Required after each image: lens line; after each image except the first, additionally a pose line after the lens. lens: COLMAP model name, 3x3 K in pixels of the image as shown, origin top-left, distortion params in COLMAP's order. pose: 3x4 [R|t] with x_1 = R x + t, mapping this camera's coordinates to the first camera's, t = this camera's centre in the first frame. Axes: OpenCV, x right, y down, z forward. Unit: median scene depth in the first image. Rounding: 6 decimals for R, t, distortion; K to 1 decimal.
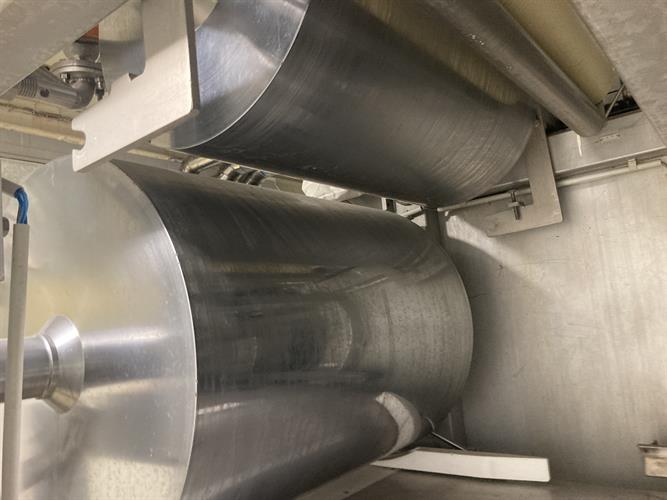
lens RADIAL K [[547.8, 0, 333.5], [0, 547.8, 250.0], [0, 0, 1]] dist [0.030123, -0.007404]
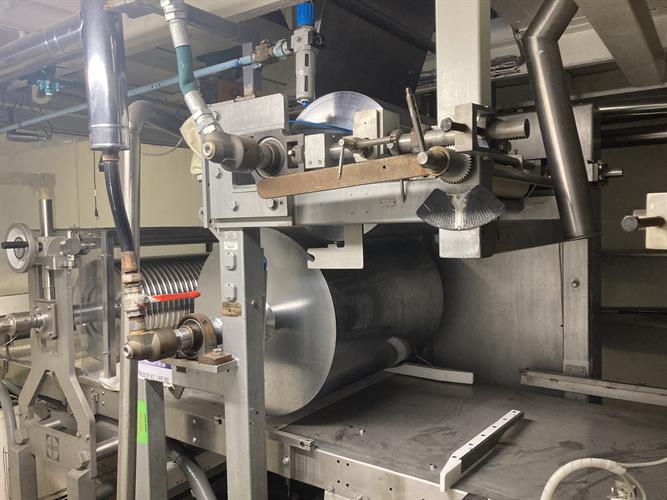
lens RADIAL K [[548.0, 0, 344.4], [0, 548.0, 246.0], [0, 0, 1]] dist [0.002654, -0.005478]
pose [[0.995565, 0.073481, 0.058751, -0.194290], [-0.081845, 0.984411, 0.155679, -0.299268], [-0.046396, -0.159797, 0.986059, -0.745401]]
